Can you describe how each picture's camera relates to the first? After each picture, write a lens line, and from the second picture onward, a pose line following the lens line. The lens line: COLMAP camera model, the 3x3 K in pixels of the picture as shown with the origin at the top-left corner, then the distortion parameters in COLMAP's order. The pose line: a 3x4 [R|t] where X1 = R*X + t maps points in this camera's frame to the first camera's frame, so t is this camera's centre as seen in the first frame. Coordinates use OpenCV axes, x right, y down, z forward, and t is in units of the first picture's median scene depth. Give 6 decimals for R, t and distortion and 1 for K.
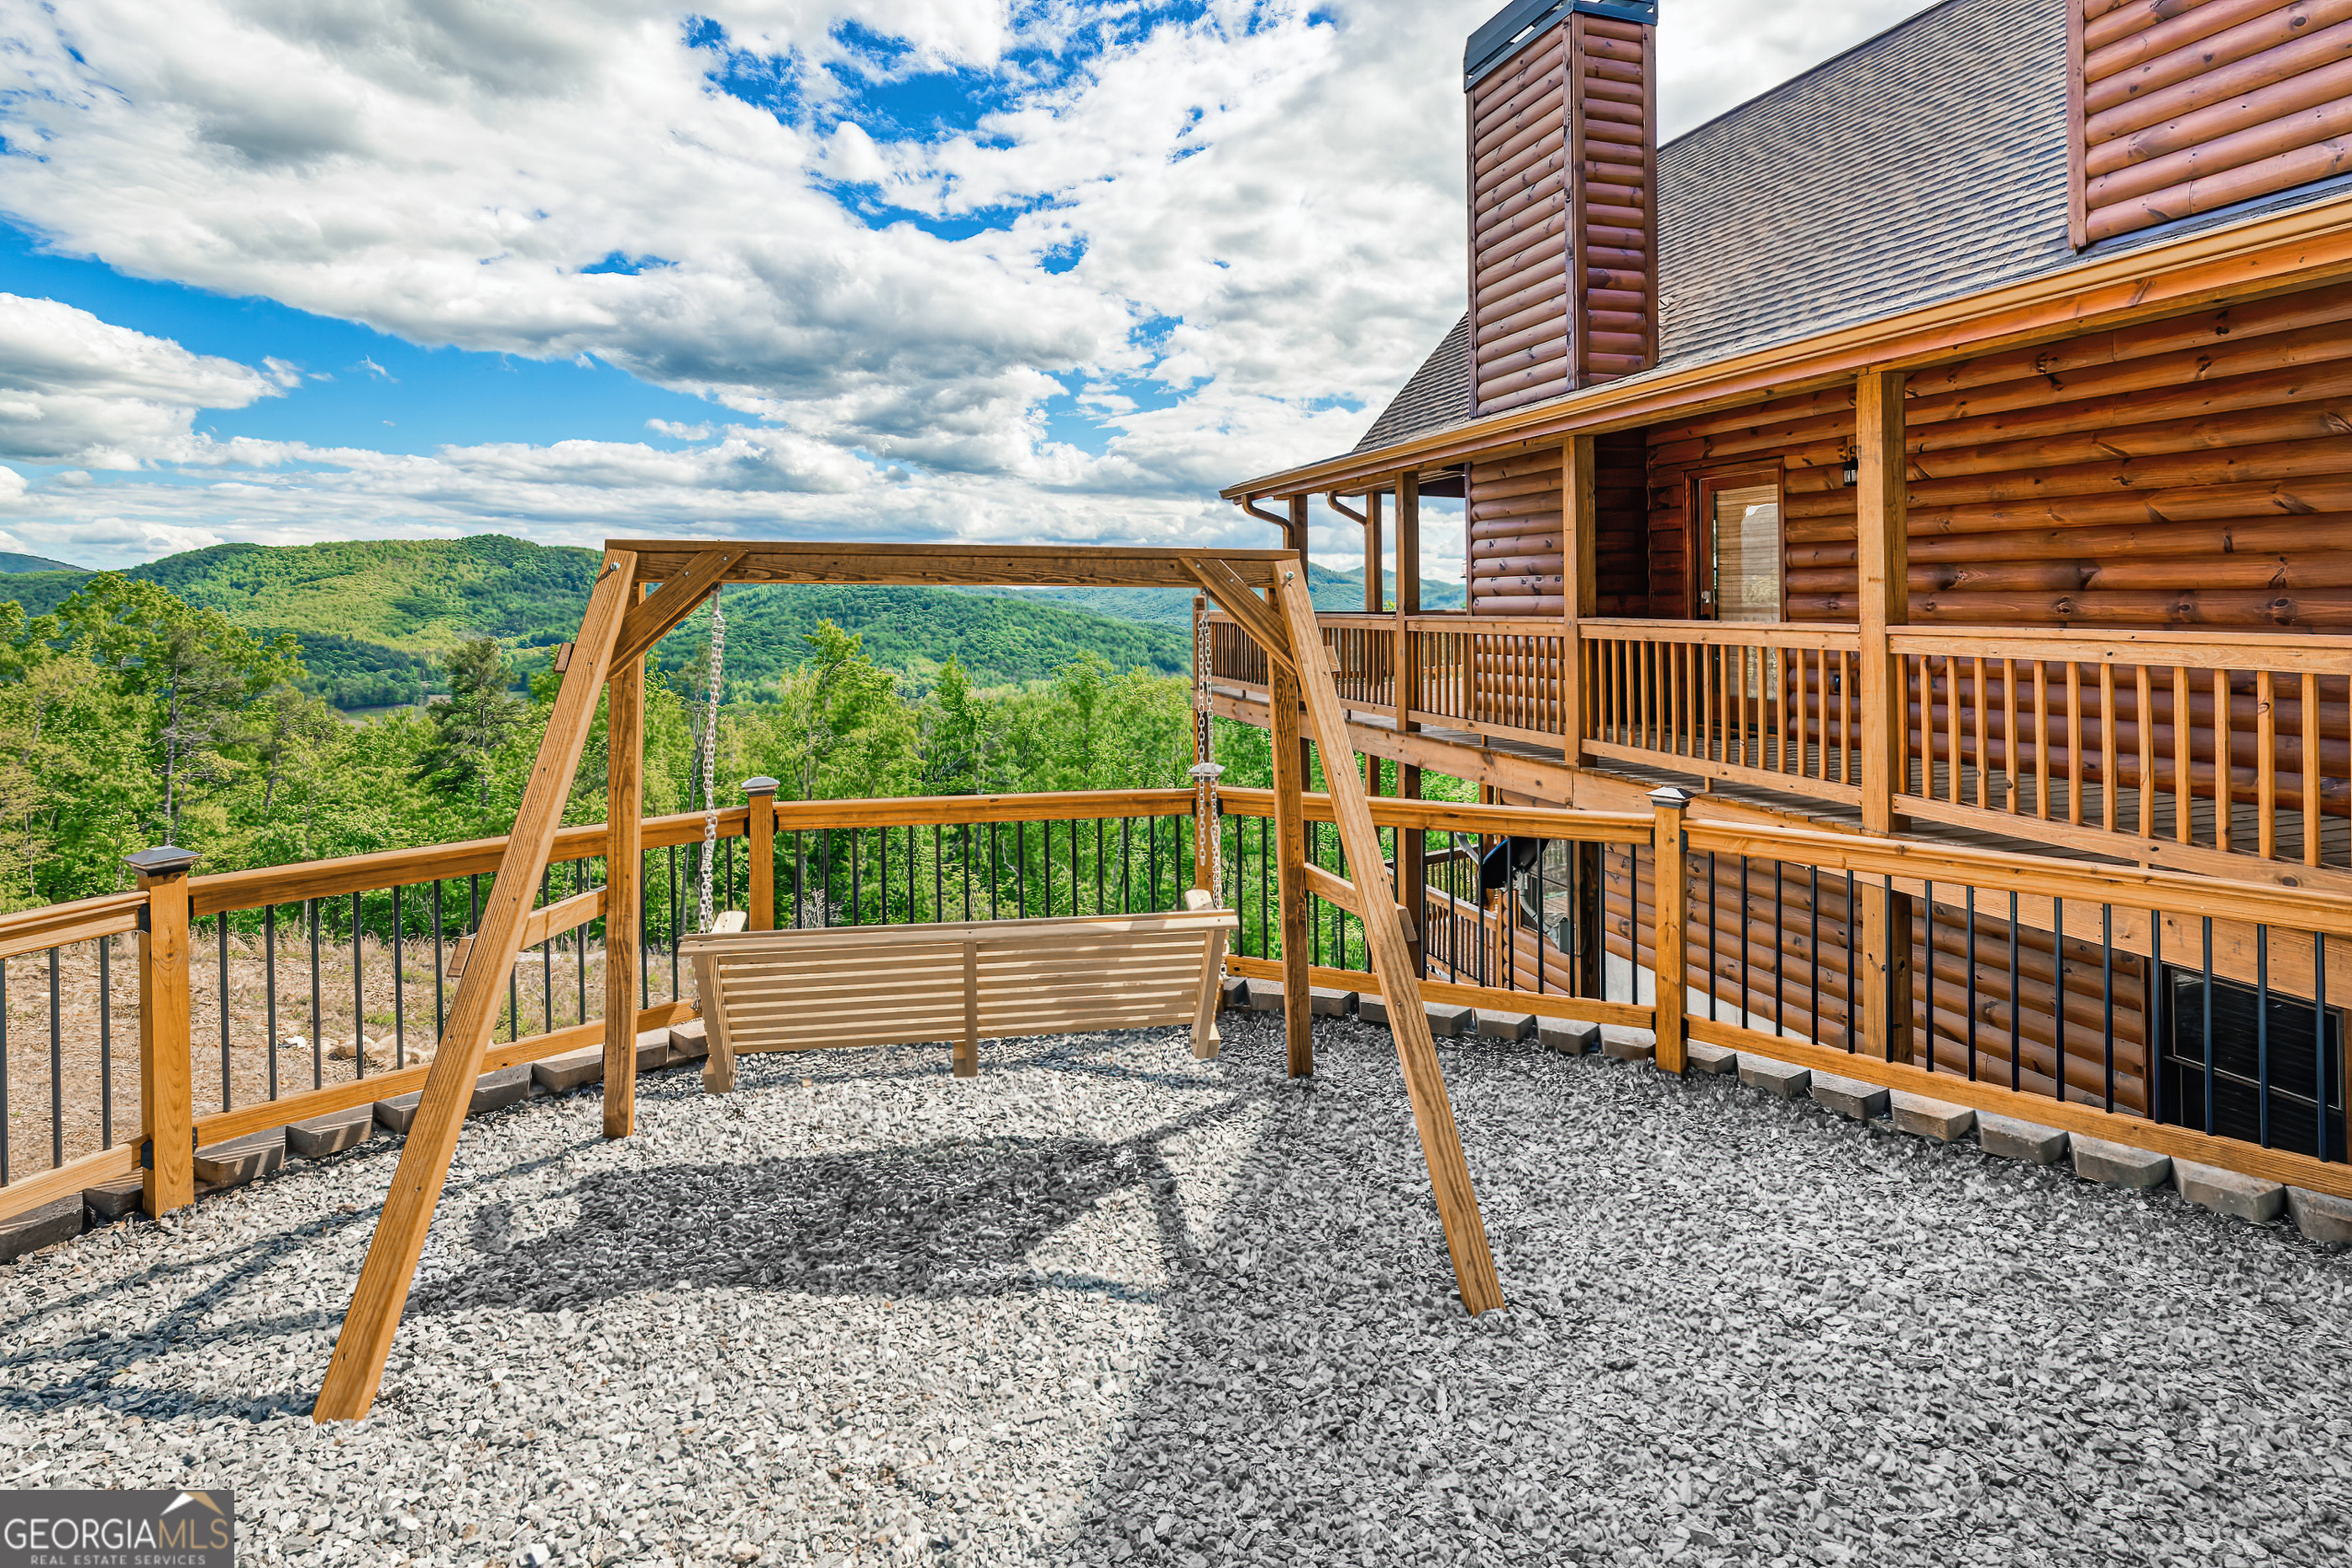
lens RADIAL K [[1139.2, 0, 1184.9], [0, 1139.2, 596.1], [0, 0, 1]] dist [0.014926, -0.000582]
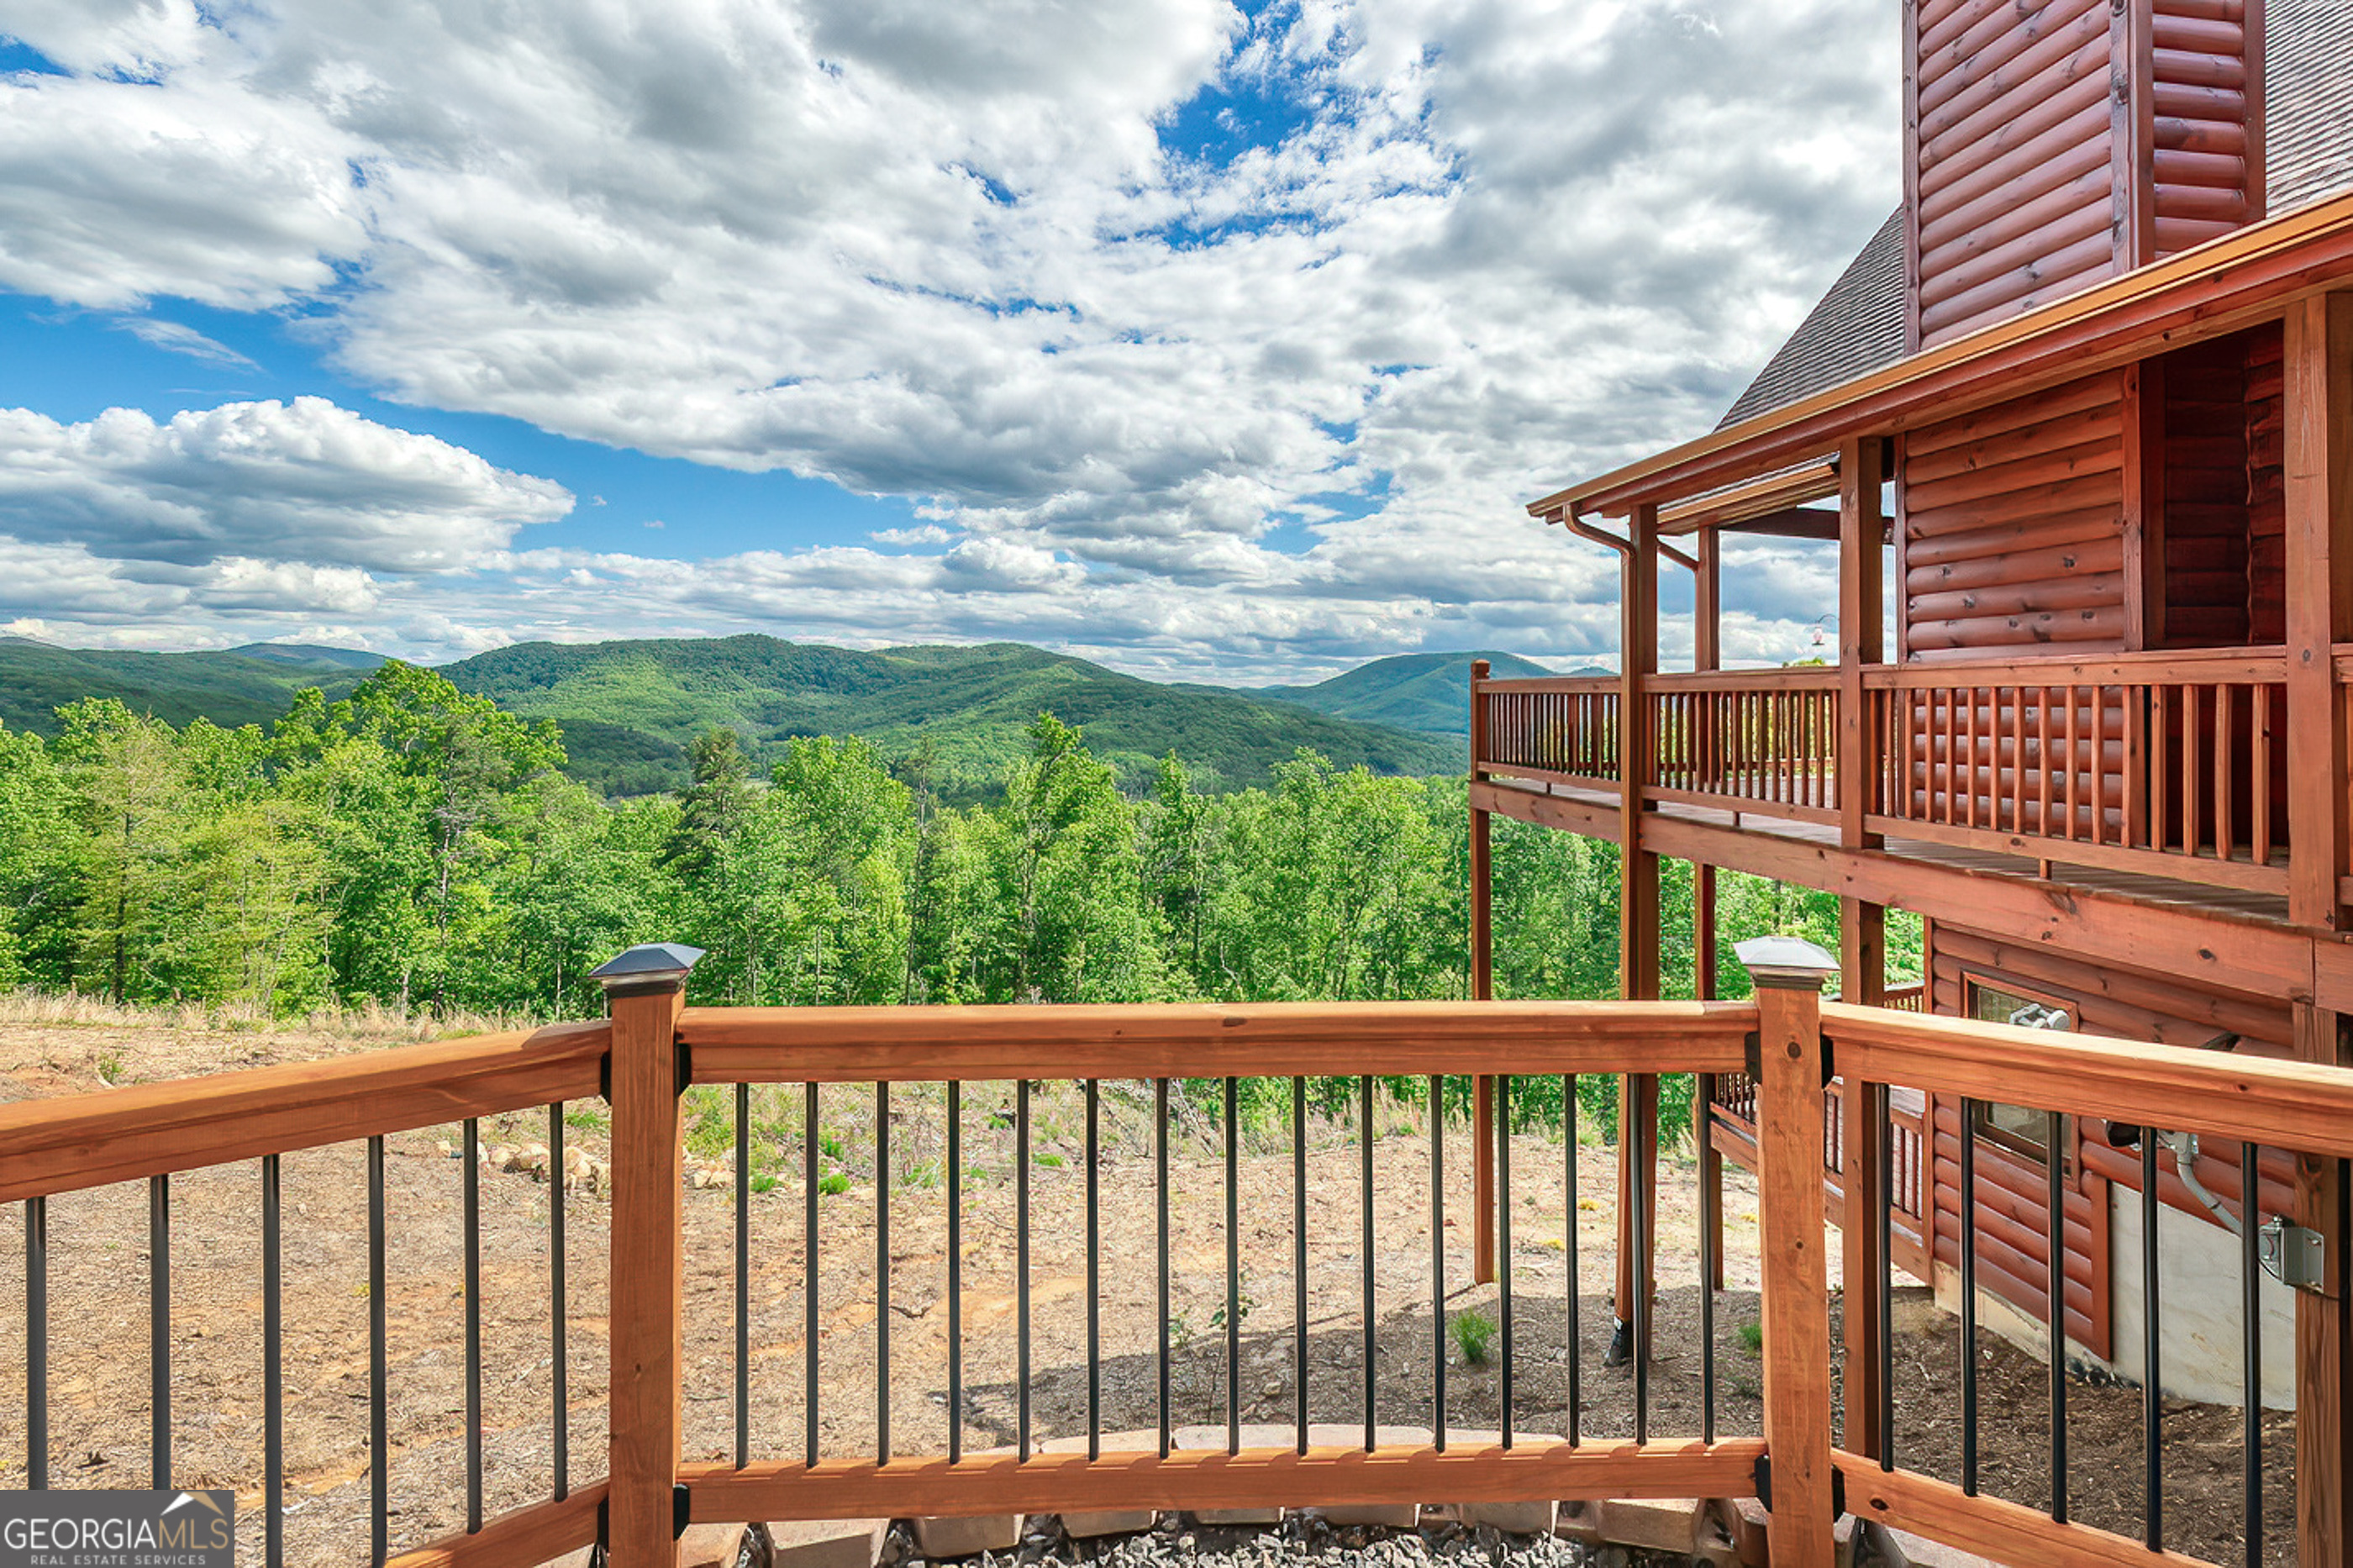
lens RADIAL K [[1133.8, 0, 1232.7], [0, 1133.8, 684.2], [0, 0, 1]] dist [0.021302, -0.000062]
pose [[0.989004, 0.003427, -0.147852, -0.050804], [-0.004939, 0.999939, -0.009856, 0.032011], [0.147809, 0.010478, 0.988960, 0.286252]]
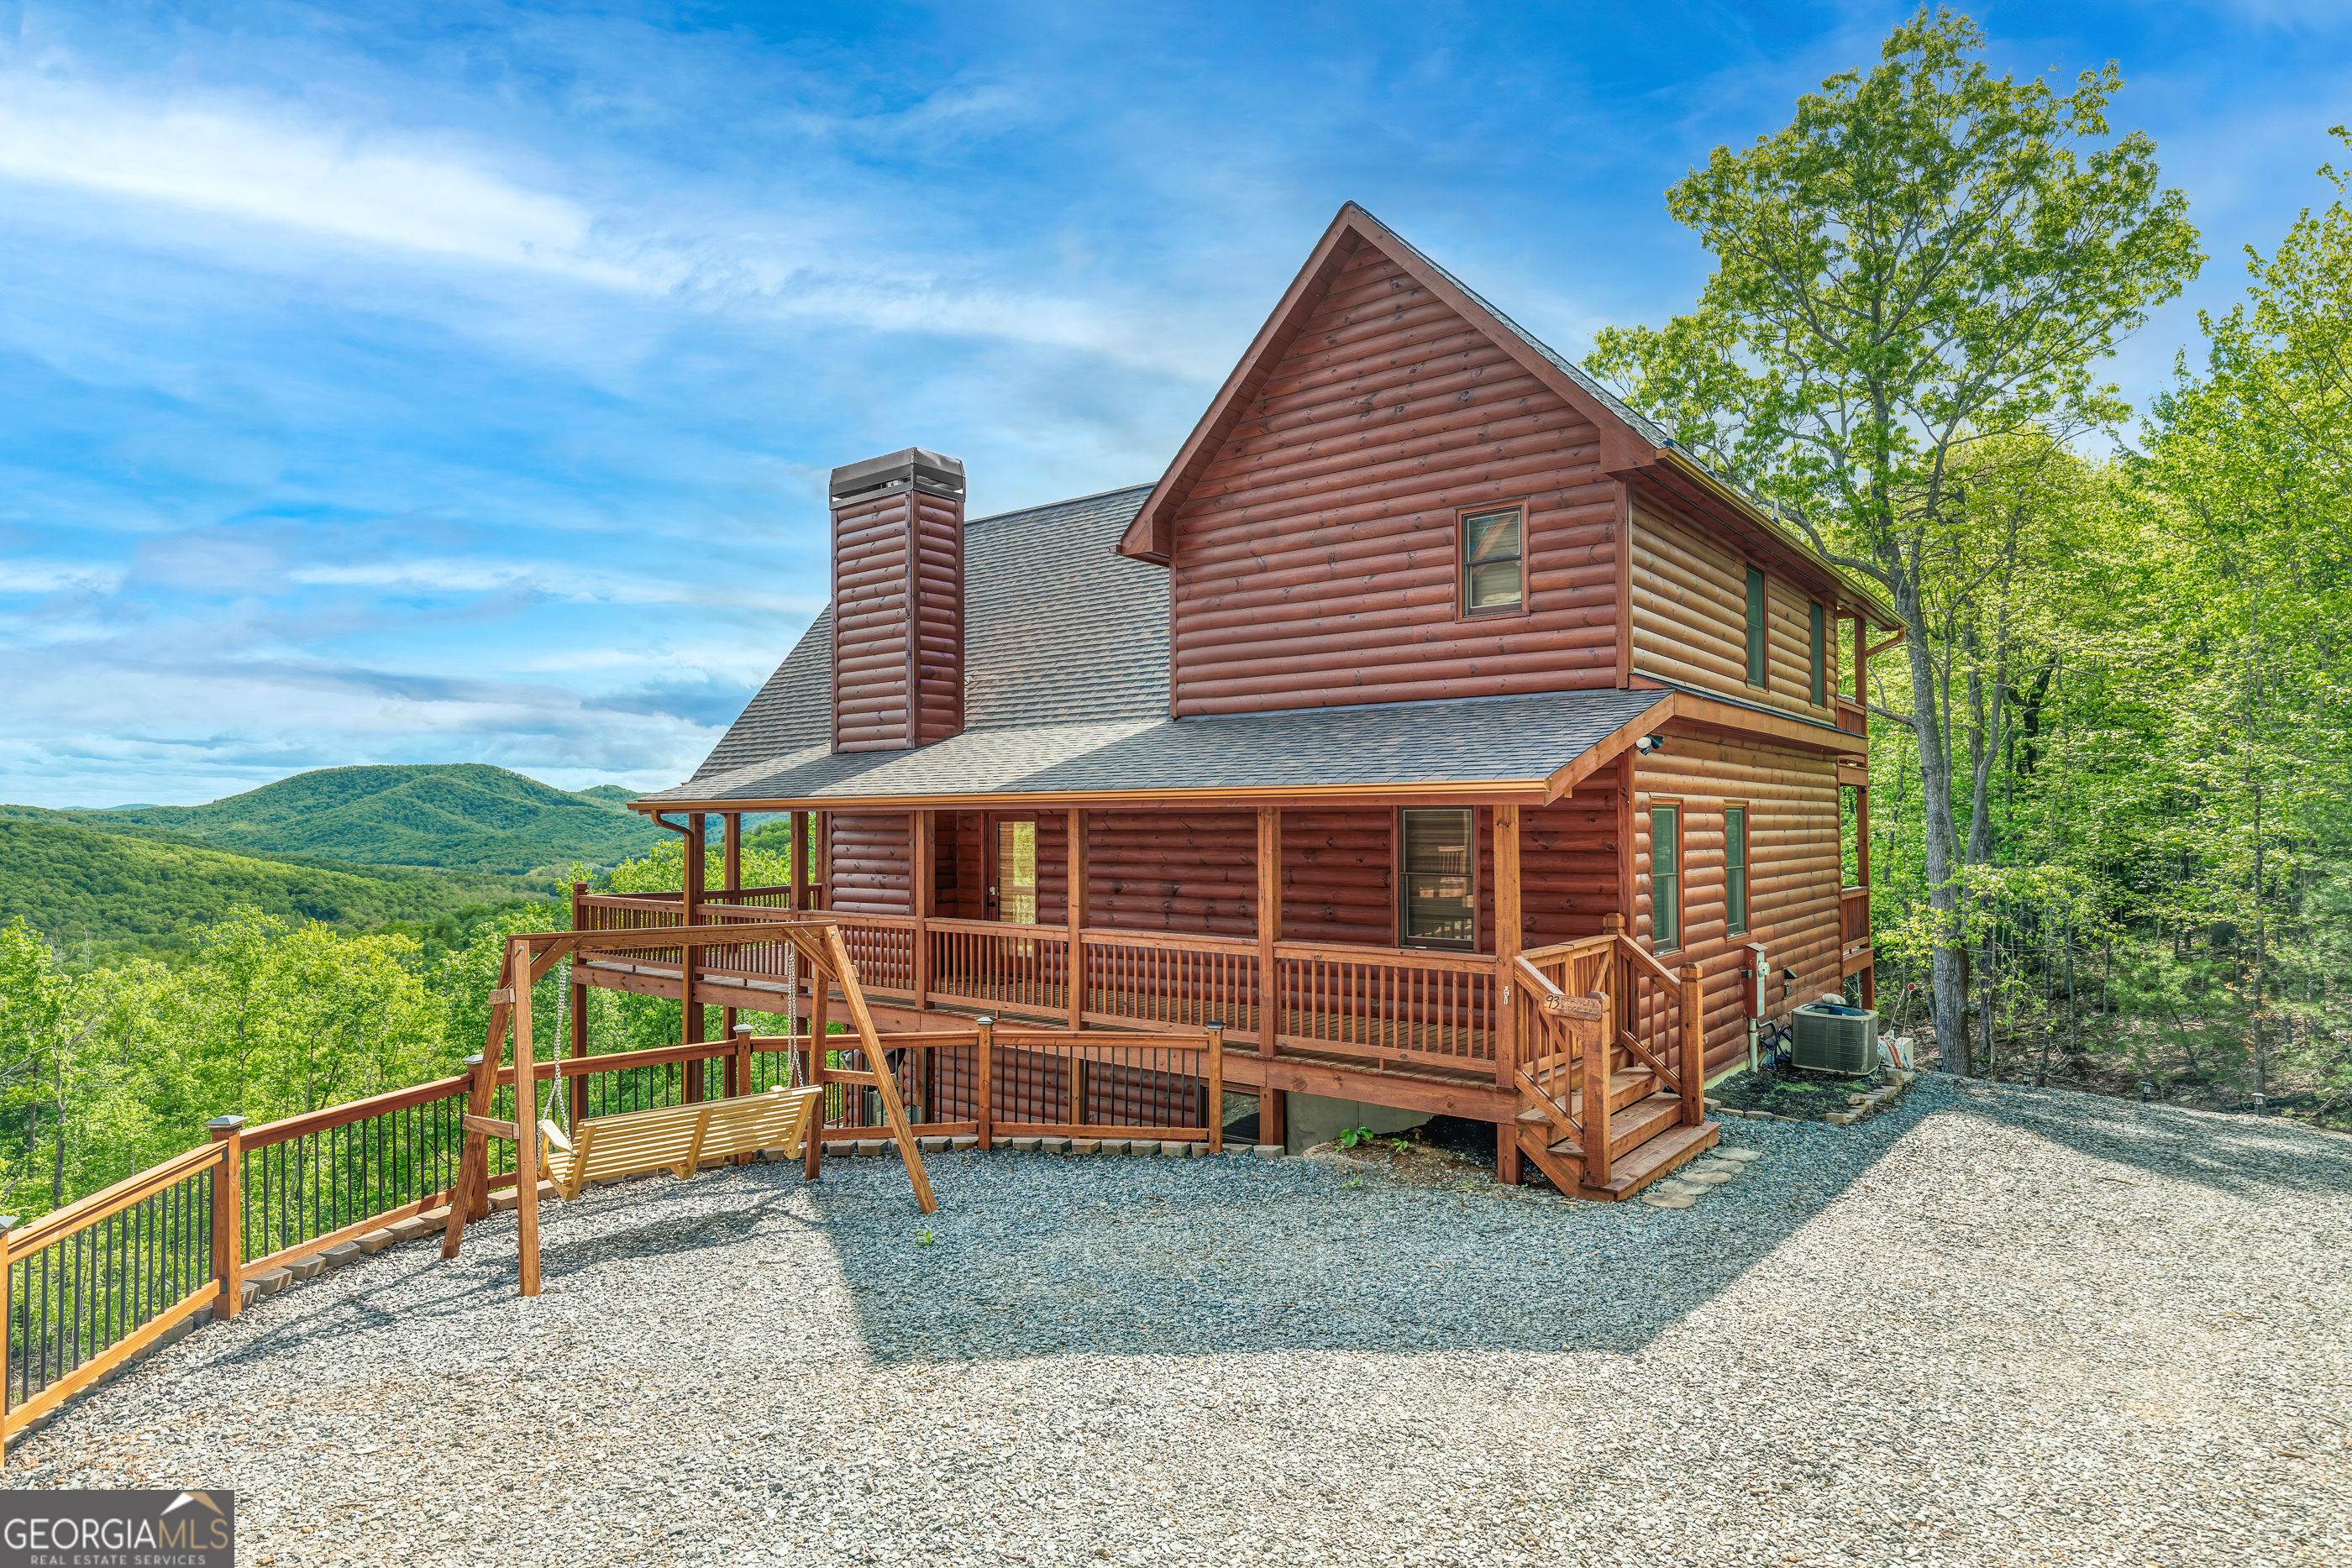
lens RADIAL K [[1246.1, 0, 1176.0], [0, 1246.1, 784.0], [0, 0, 1]] dist [0.000075, 0.000910]
pose [[0.832578, 0.022319, 0.553458, -0.242689], [-0.005391, 0.999467, -0.032197, -0.081775], [-0.553882, 0.023823, 0.832254, -0.480770]]
